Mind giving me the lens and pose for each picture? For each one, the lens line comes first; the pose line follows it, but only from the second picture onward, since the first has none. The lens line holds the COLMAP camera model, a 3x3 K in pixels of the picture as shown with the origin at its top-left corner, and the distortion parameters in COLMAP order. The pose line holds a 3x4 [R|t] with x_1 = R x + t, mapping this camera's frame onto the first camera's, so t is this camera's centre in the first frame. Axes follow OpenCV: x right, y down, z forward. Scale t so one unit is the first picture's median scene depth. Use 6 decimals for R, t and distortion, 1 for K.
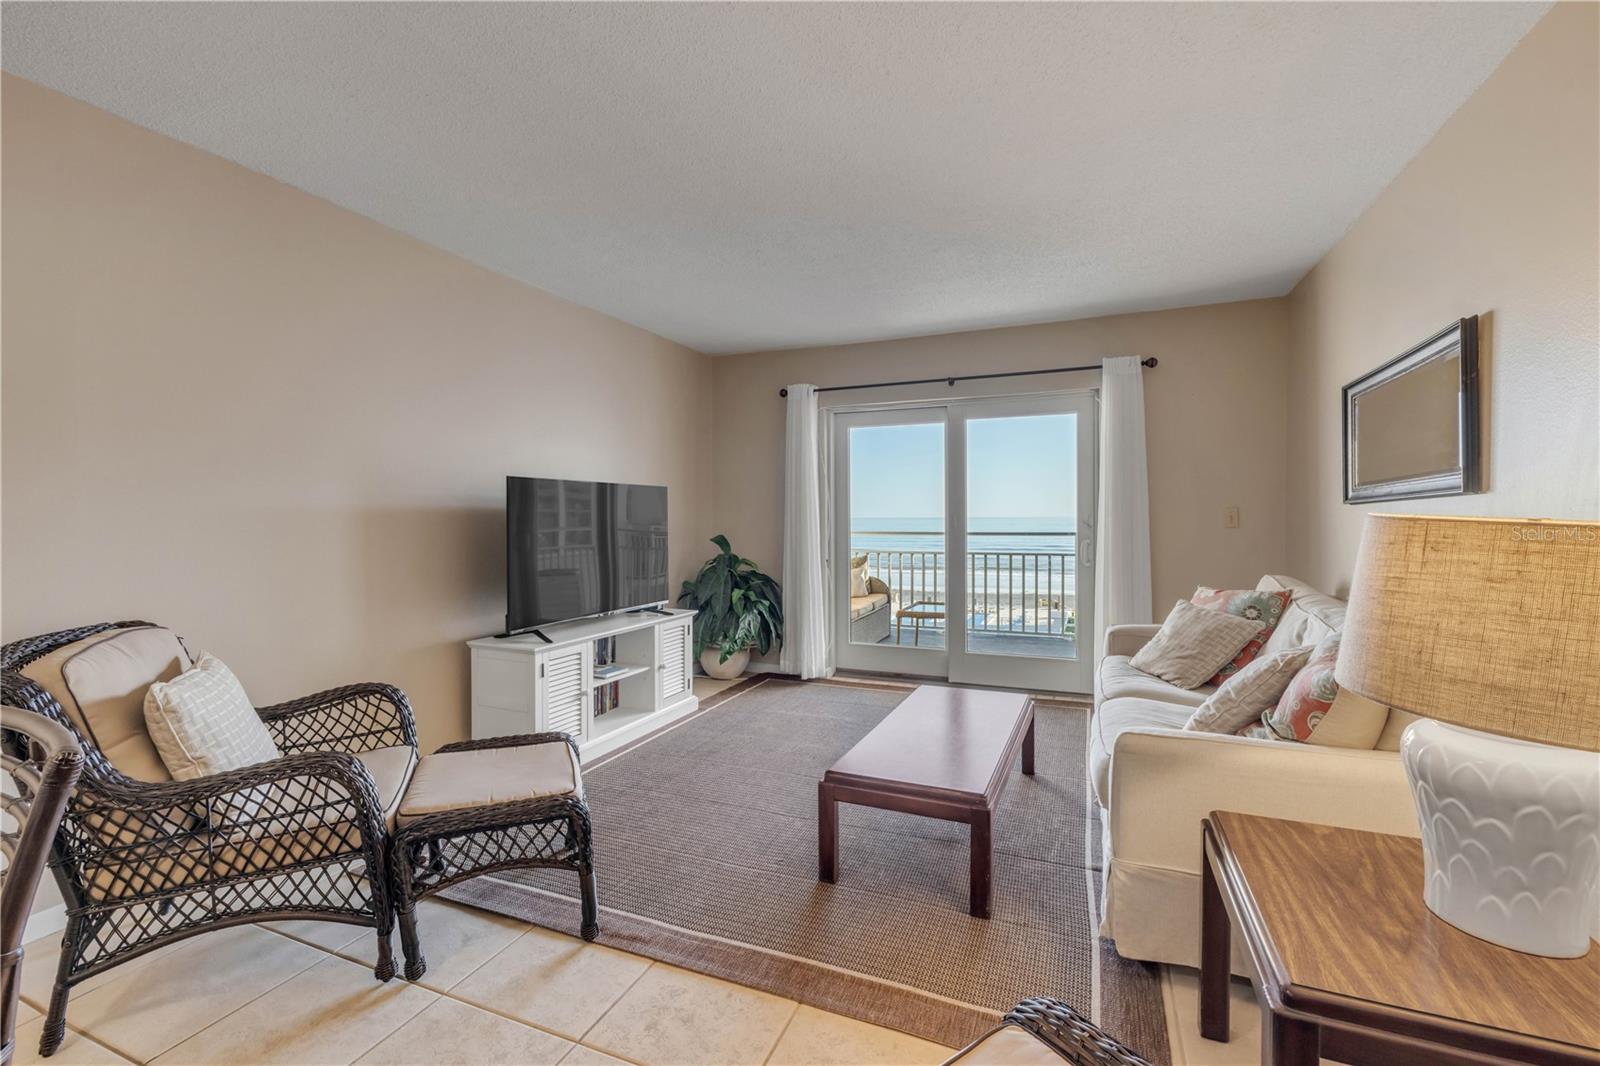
lens RADIAL K [[683.5, 0, 797.0], [0, 683.5, 527.7], [0, 0, 1]] dist [-0.005313, 0.000781]
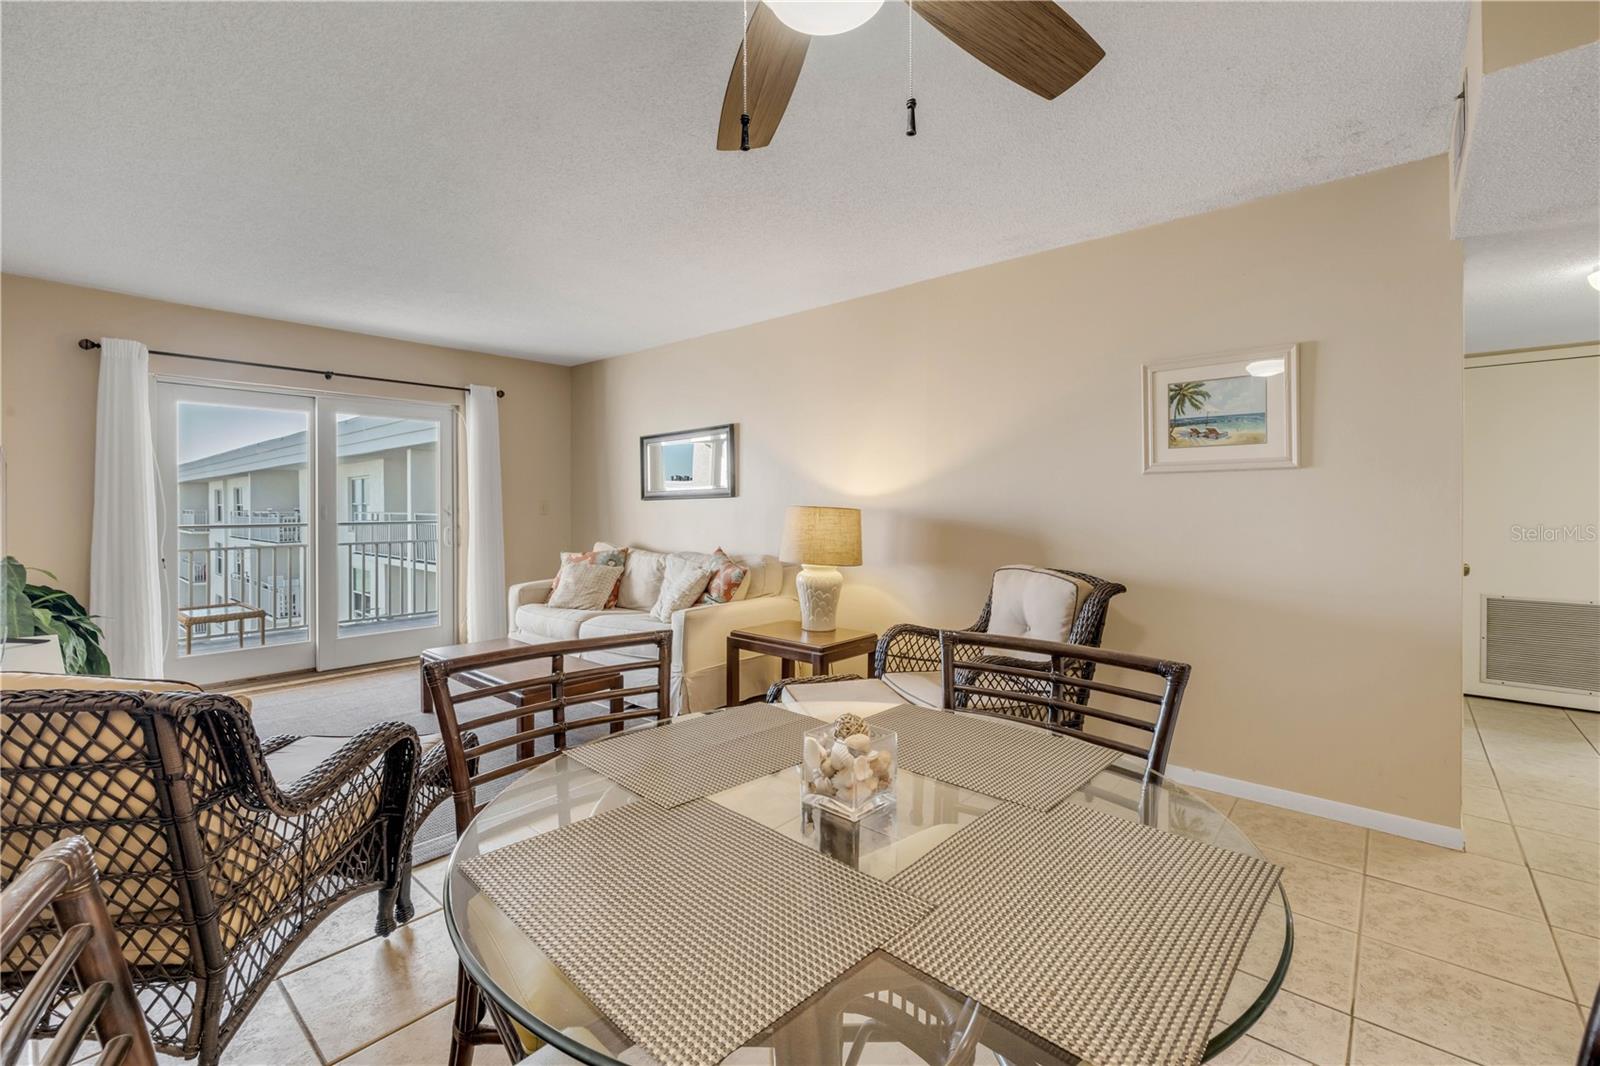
lens RADIAL K [[683.5, 0, 799.8], [0, 683.5, 507.2], [0, 0, 1]] dist [-0.005313, 0.000781]
pose [[0.310453, 0.001309, 0.950588, -0.612970], [0.015248, 0.999864, -0.006356, 0.002058], [-0.950466, 0.016468, 0.310391, 0.013102]]
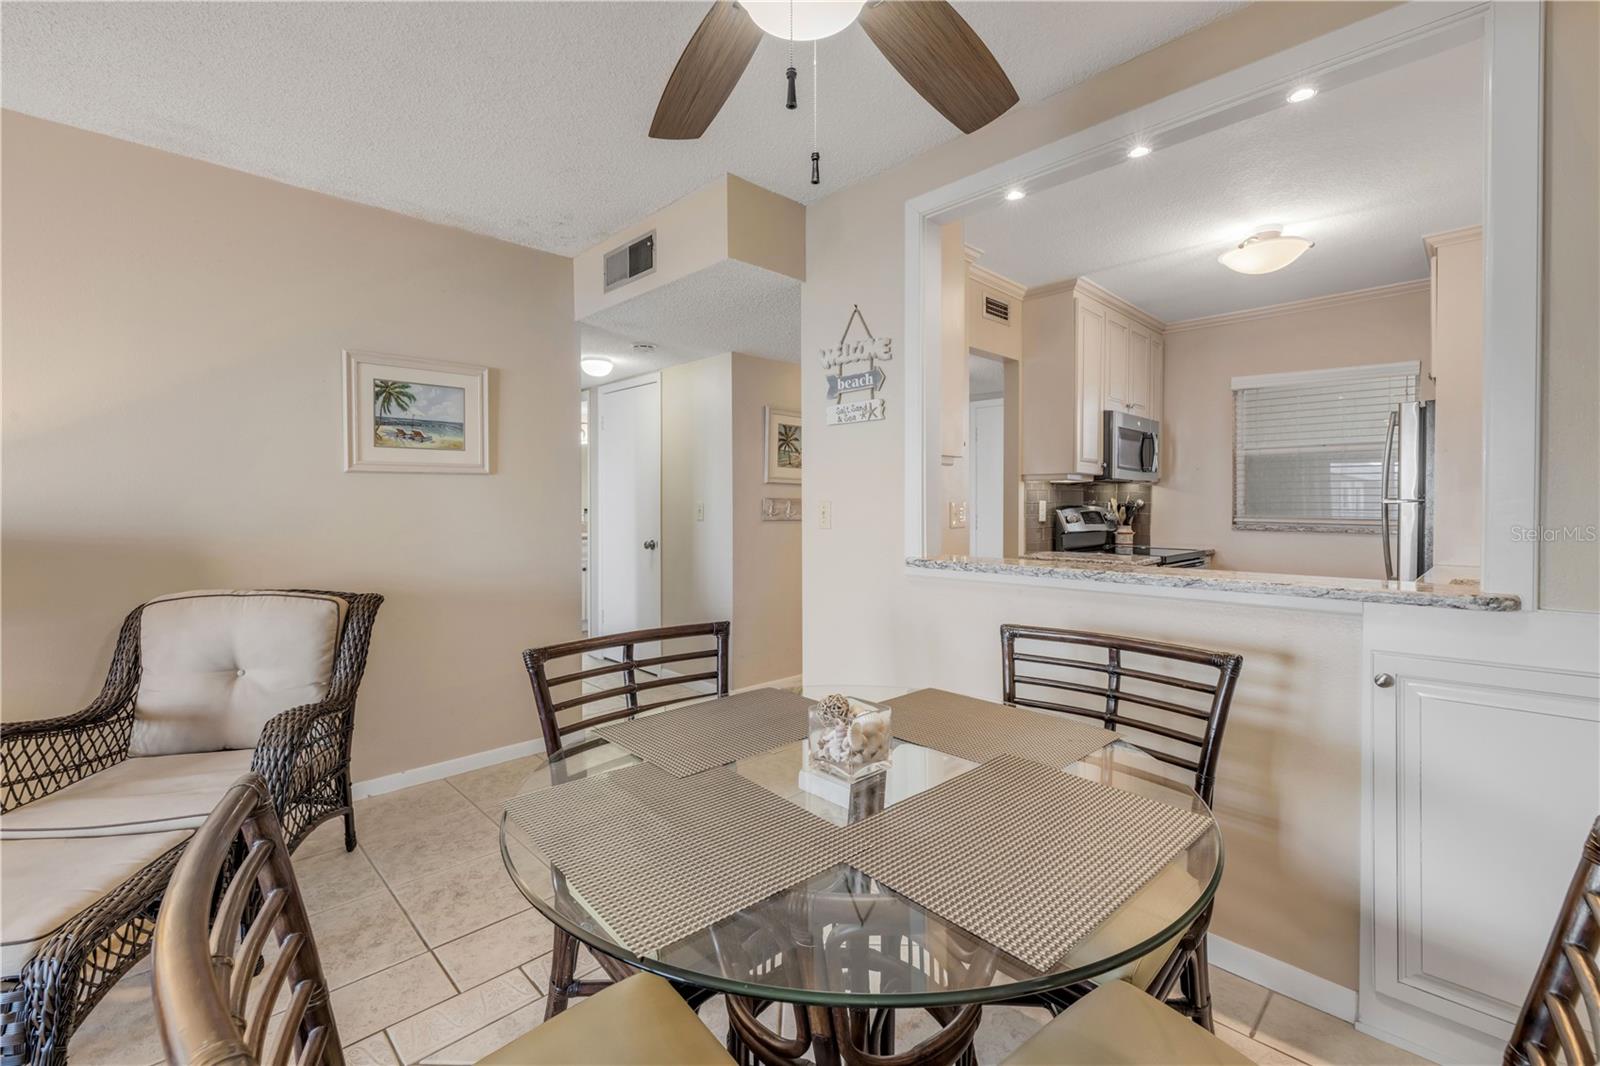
lens RADIAL K [[683.5, 0, 800.2], [0, 683.5, 512.2], [0, 0, 1]] dist [-0.005313, 0.000781]
pose [[-0.924261, -0.000347, 0.381761, -0.457590], [0.011012, 0.999559, 0.027570, -0.007391], [-0.381602, 0.029686, -0.923850, 0.347332]]
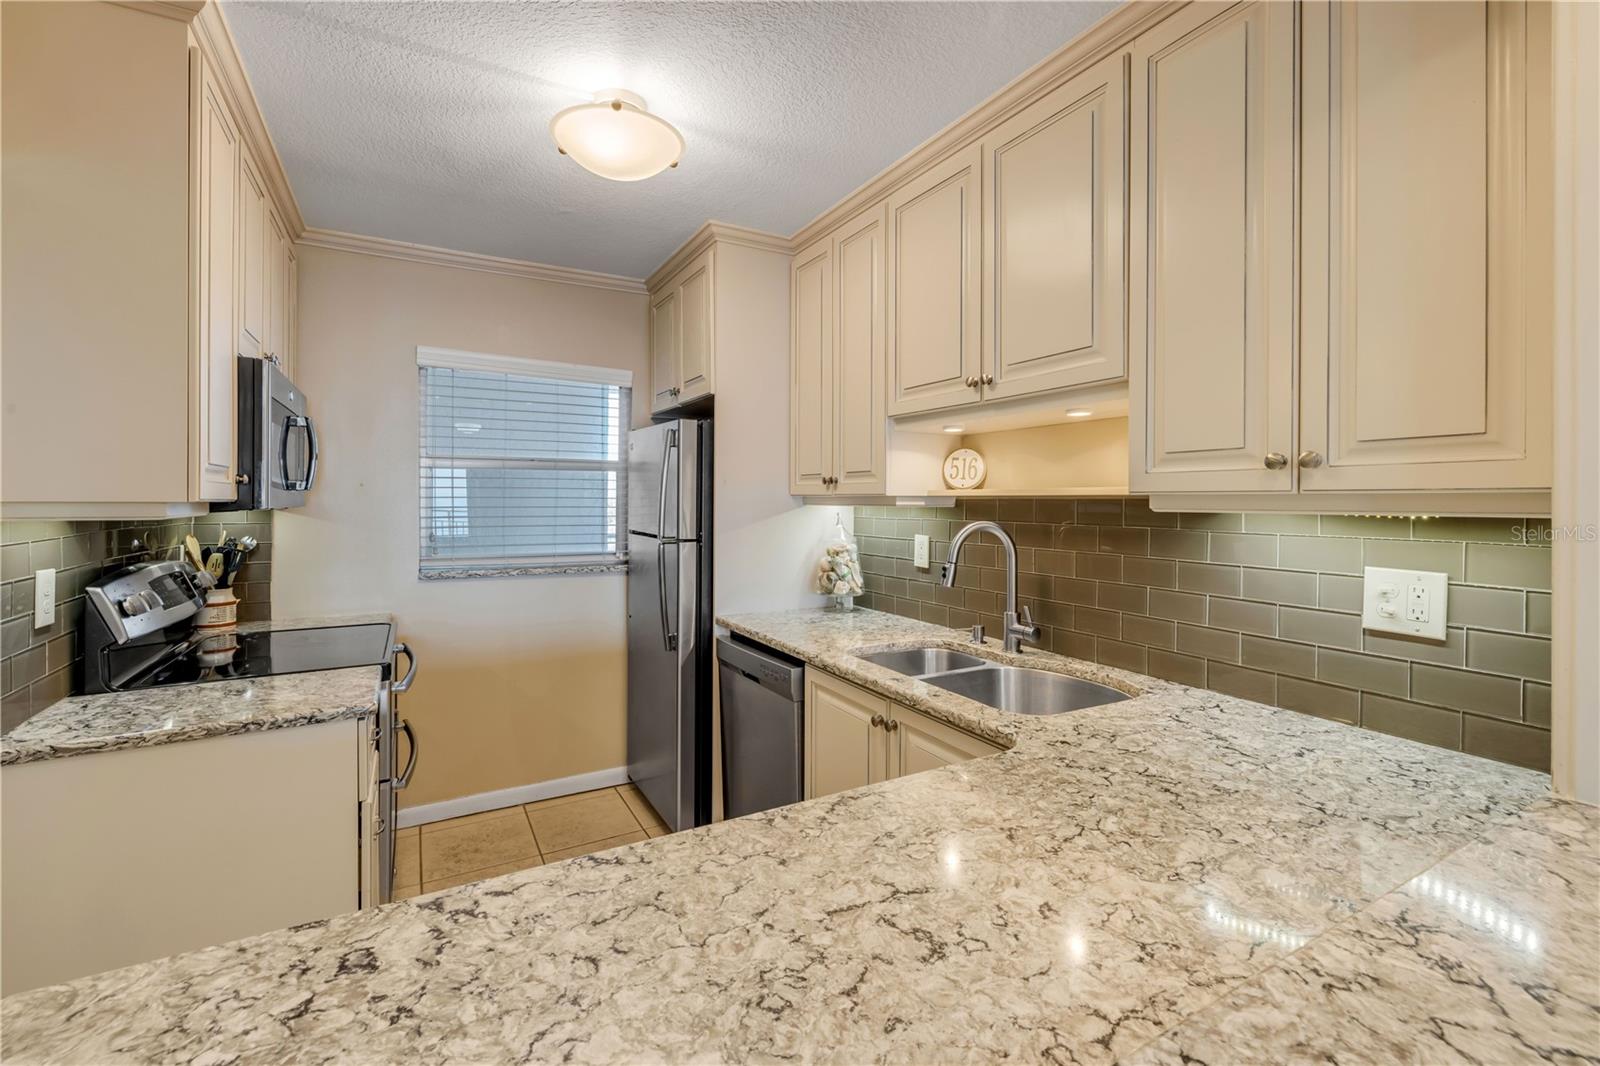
lens RADIAL K [[683.5, 0, 785.3], [0, 683.5, 493.1], [0, 0, 1]] dist [-0.005313, 0.000781]
pose [[-0.610199, 0.000360, -0.792248, -0.357209], [-0.011191, 0.999896, 0.009075, -0.040861], [0.792170, 0.014403, -0.610131, -0.175189]]
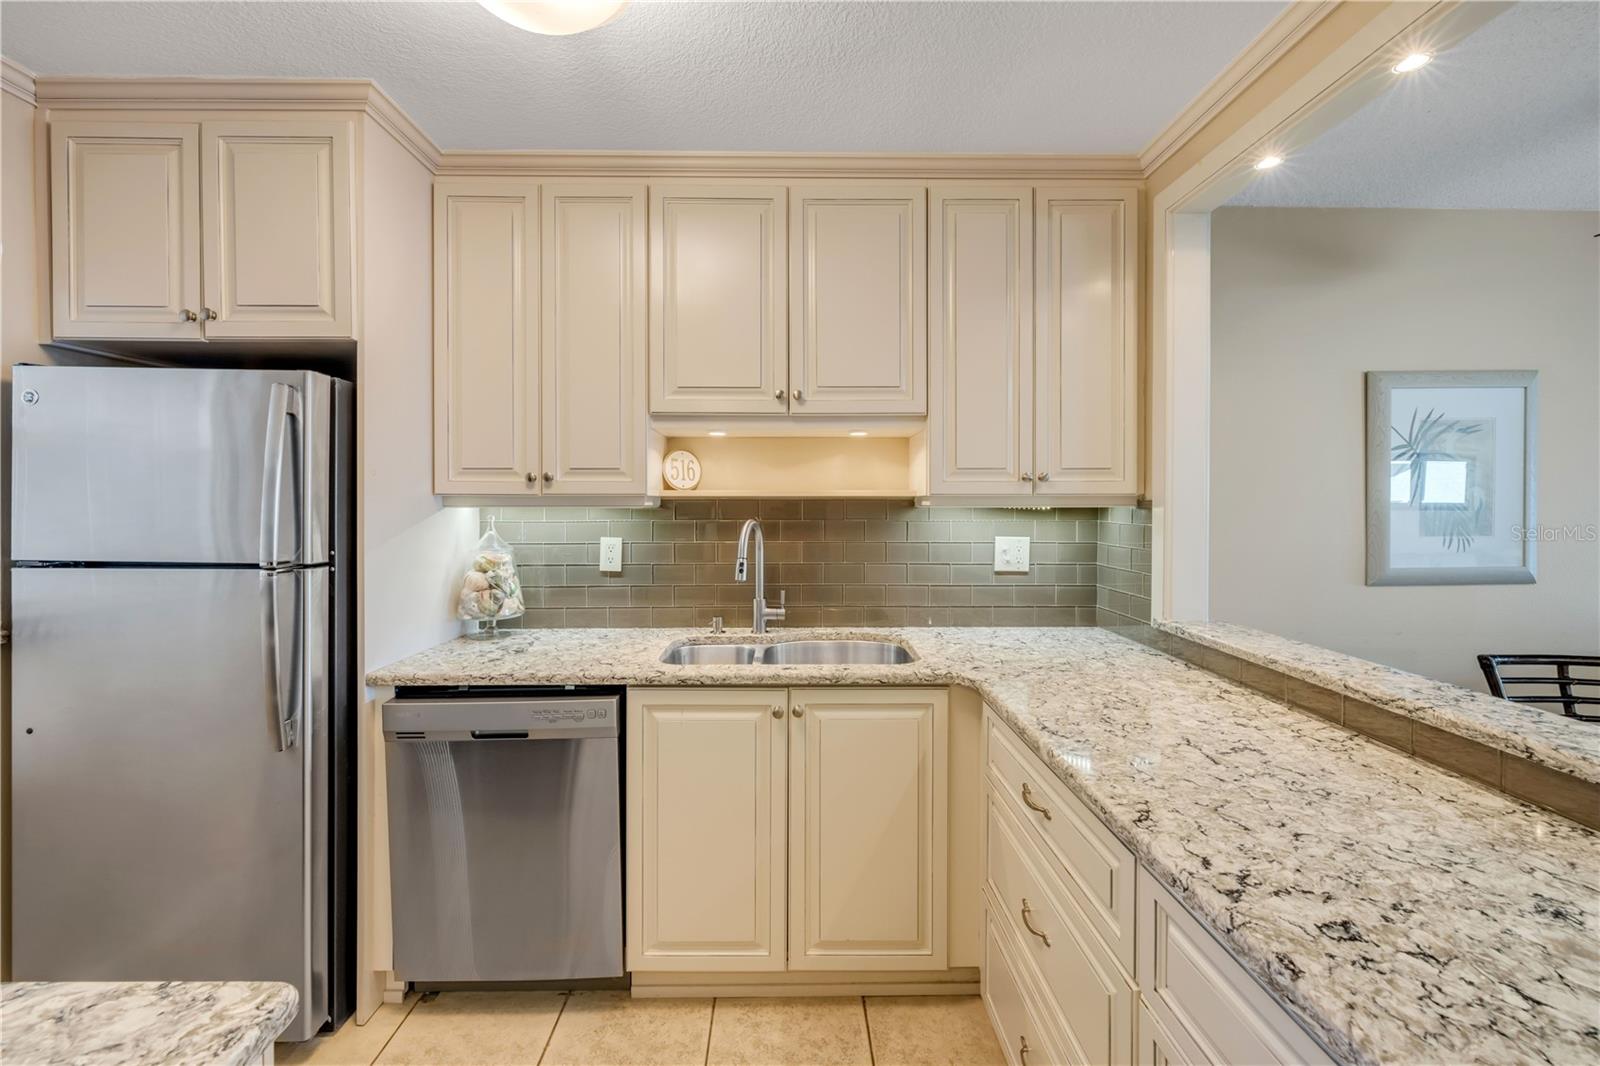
lens RADIAL K [[683.5, 0, 794.0], [0, 683.5, 501.5], [0, 0, 1]] dist [-0.005313, 0.000781]
pose [[0.416592, 0.008867, -0.909050, -0.325026], [-0.020103, 0.999798, 0.000540, -0.032874], [0.908871, 0.018050, 0.416686, -0.557220]]
